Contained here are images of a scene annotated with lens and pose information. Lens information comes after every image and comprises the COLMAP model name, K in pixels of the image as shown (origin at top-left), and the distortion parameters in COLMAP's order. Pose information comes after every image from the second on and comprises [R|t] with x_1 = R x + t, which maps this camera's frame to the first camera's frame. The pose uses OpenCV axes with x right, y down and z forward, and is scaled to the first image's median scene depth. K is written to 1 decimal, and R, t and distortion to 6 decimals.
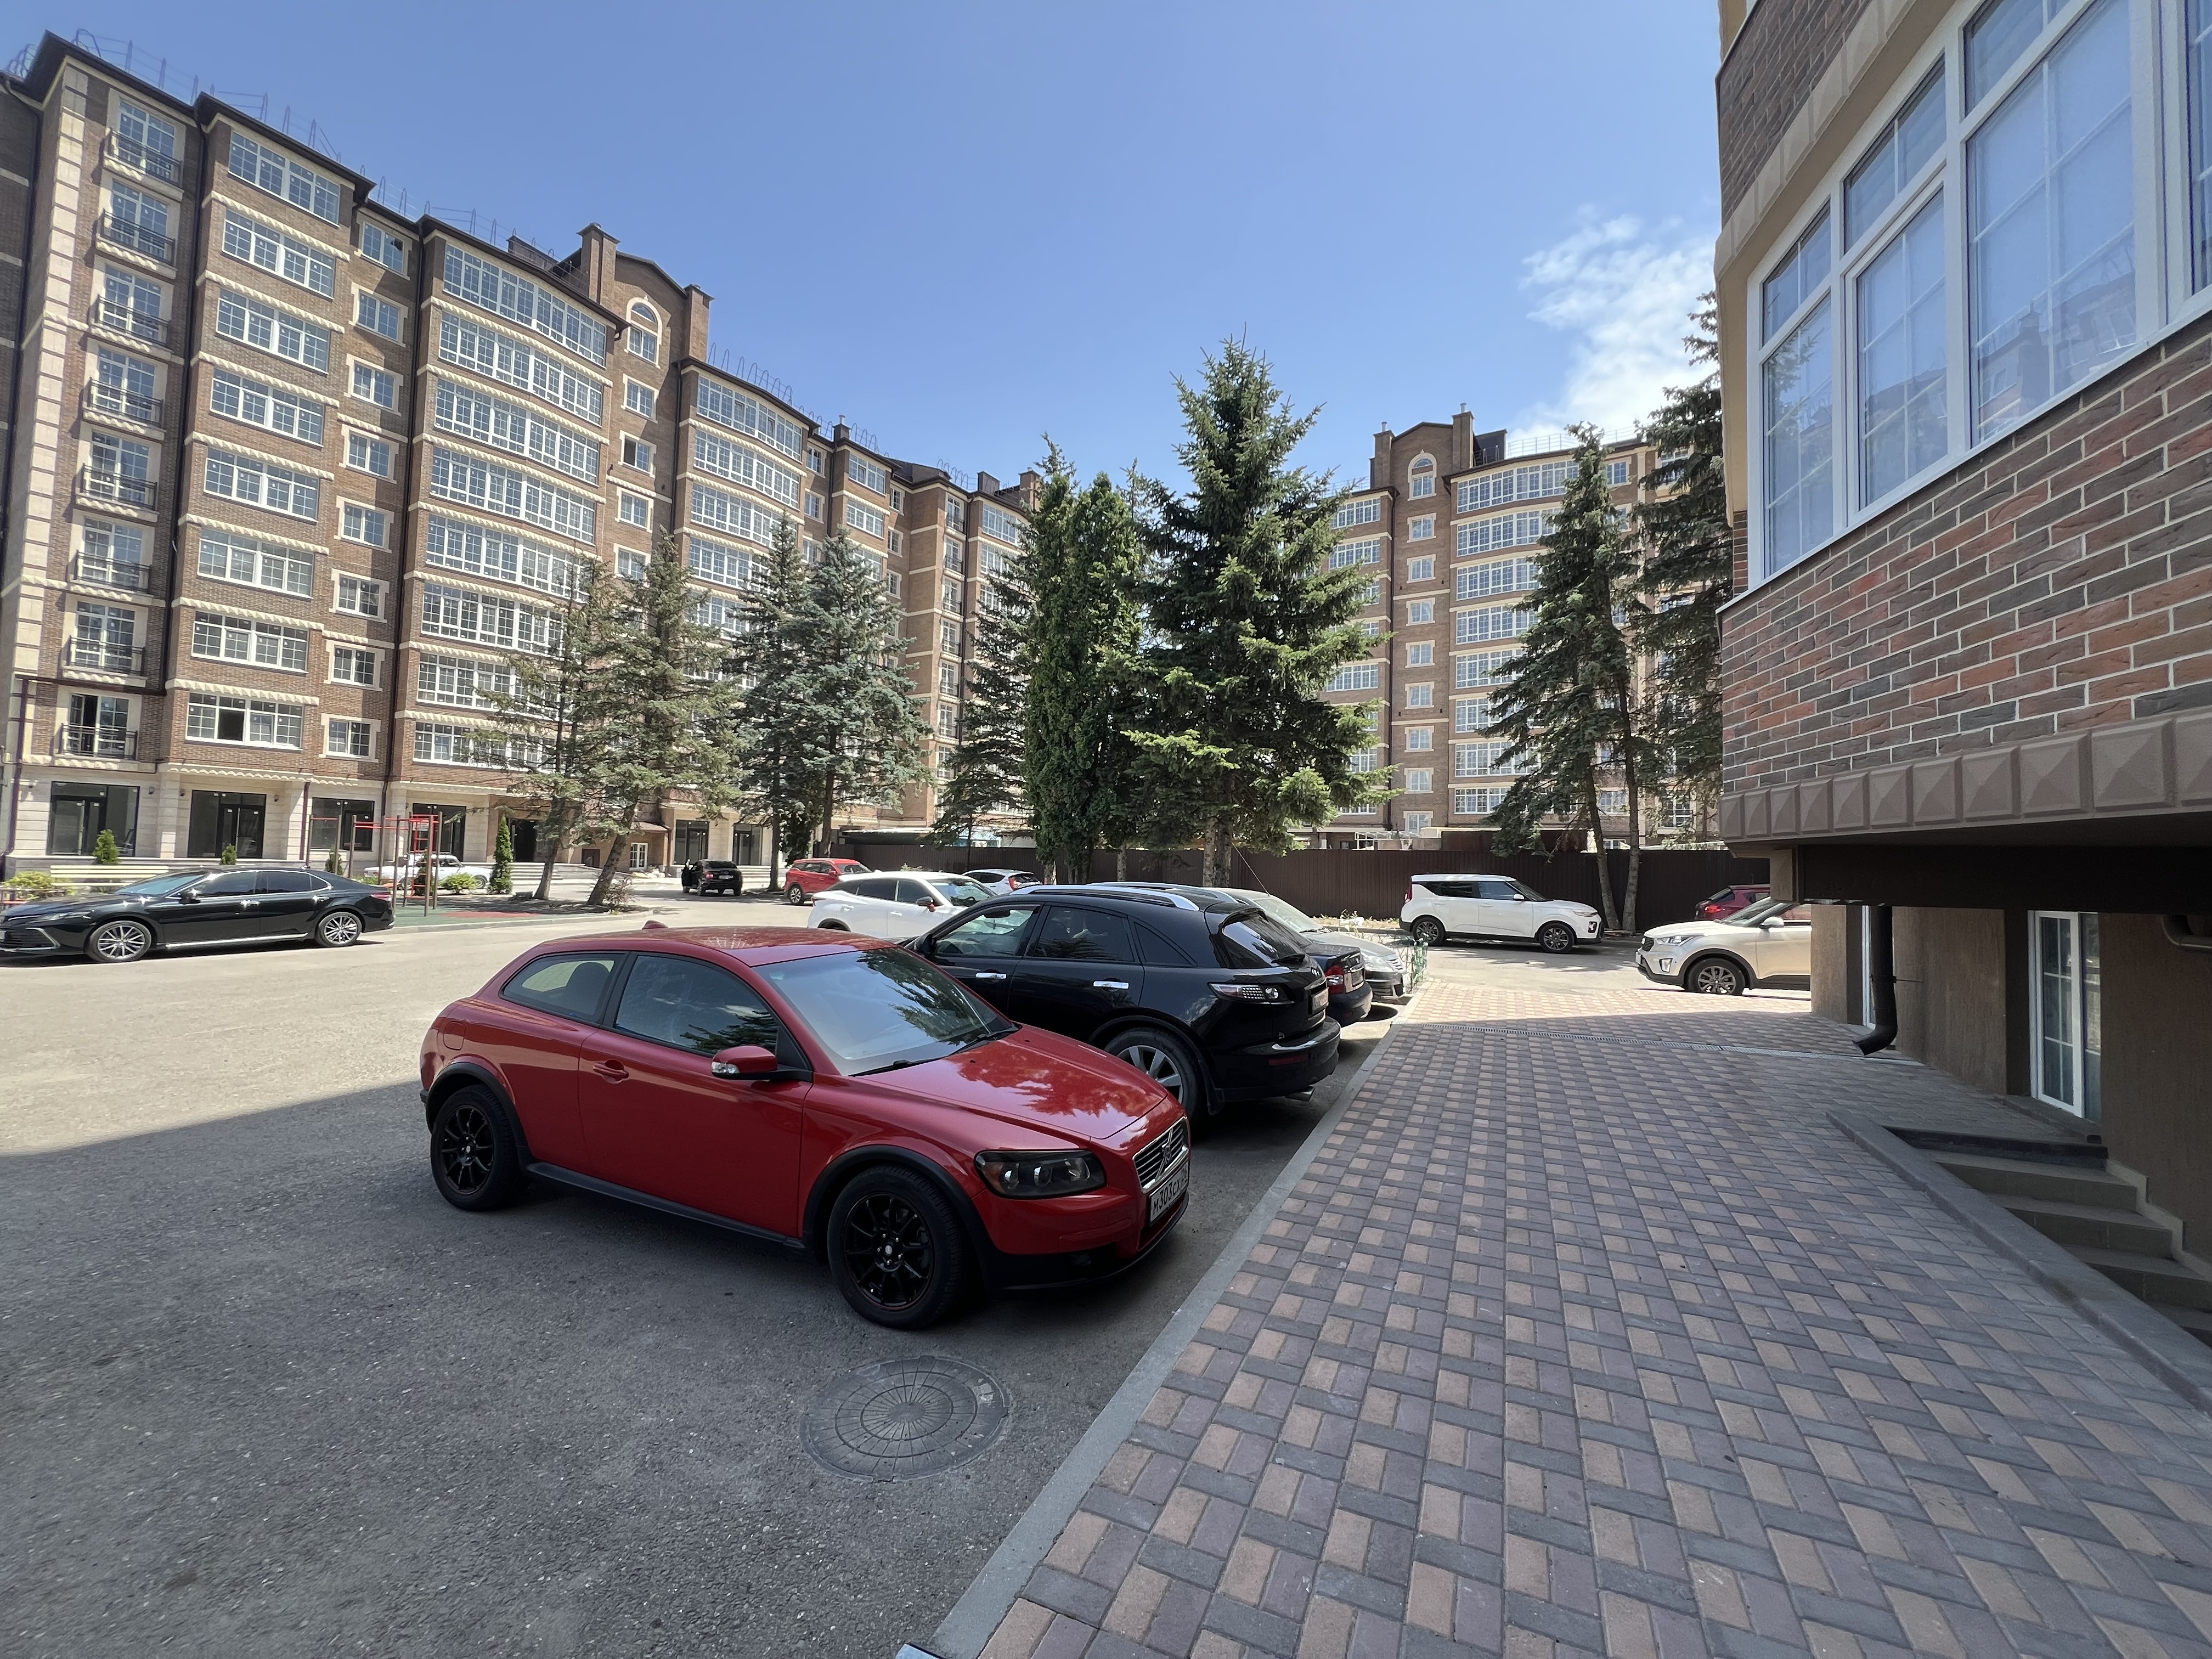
lens RADIAL K [[884.4, 0, 1100.3], [0, 884.4, 826.1], [0, 0, 1]] dist [-0.002131, 0.000849]
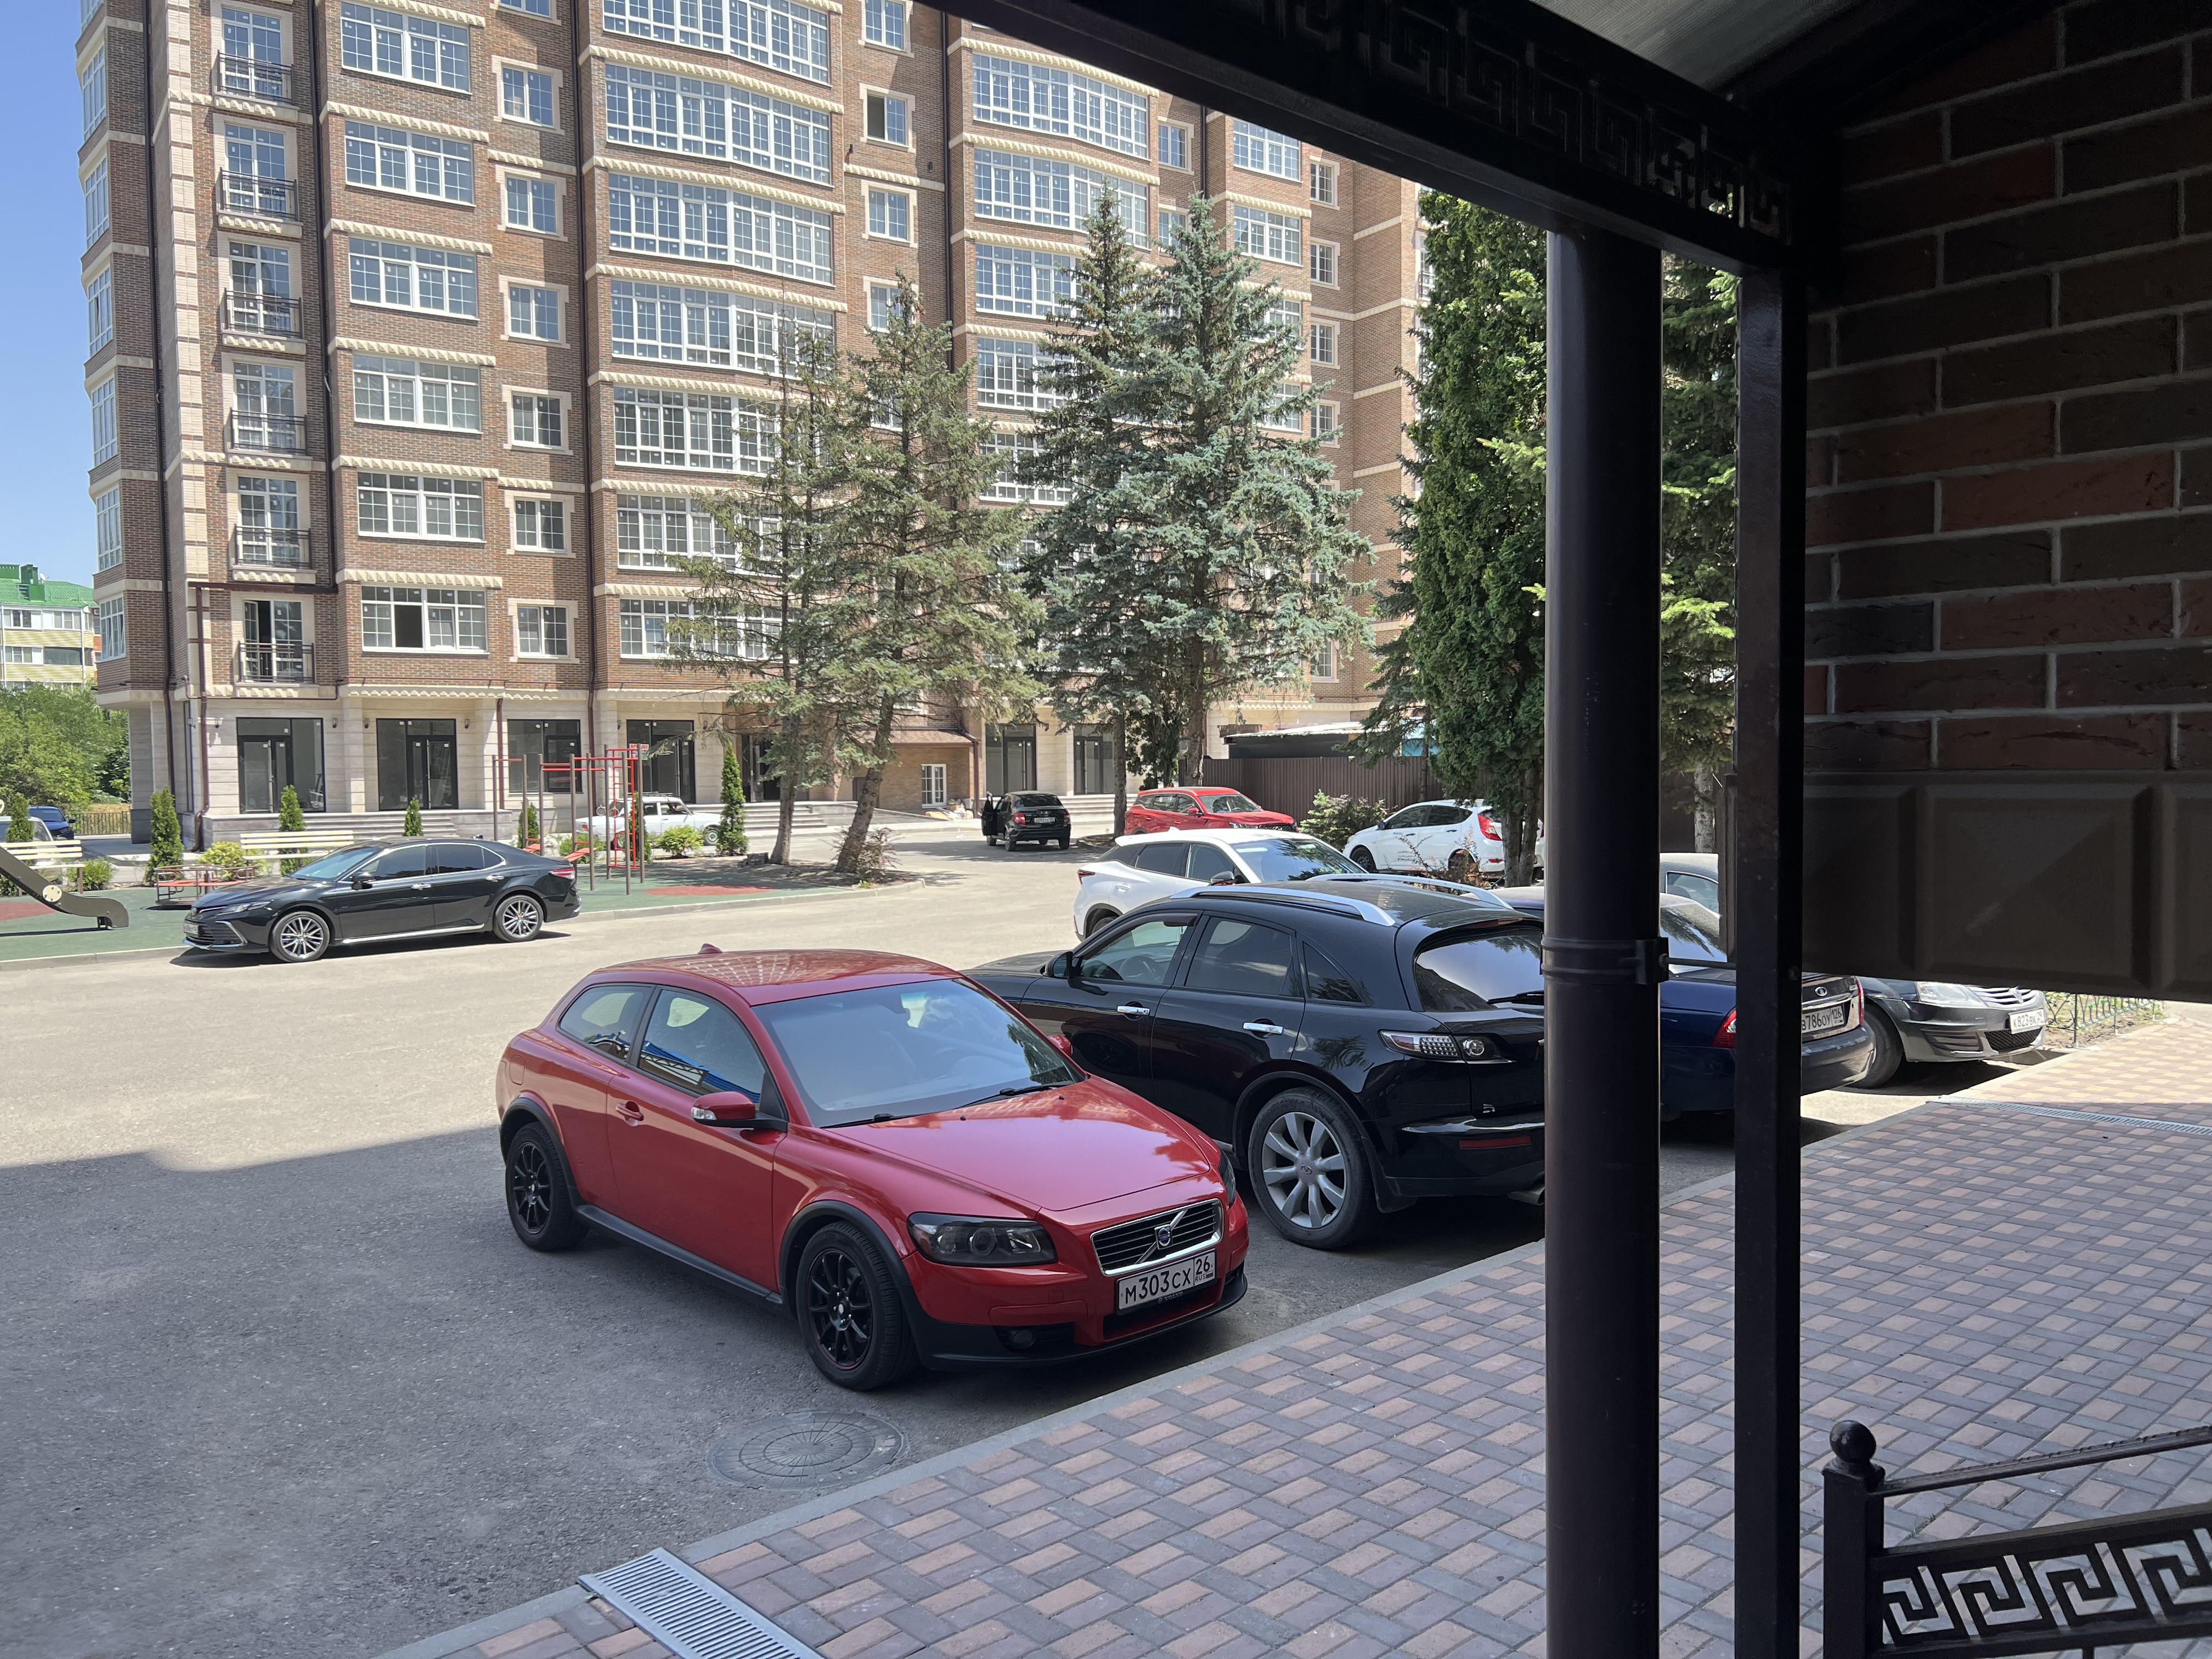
lens RADIAL K [[1695.4, 0, 1112.9], [0, 1695.4, 841.0], [0, 0, 1]] dist [0.035746, -0.032666]
pose [[0.917589, -0.017623, -0.397140, 0.103156], [0.052861, 0.995554, 0.077958, -0.020066], [0.394001, -0.092527, 0.914441, -0.069138]]
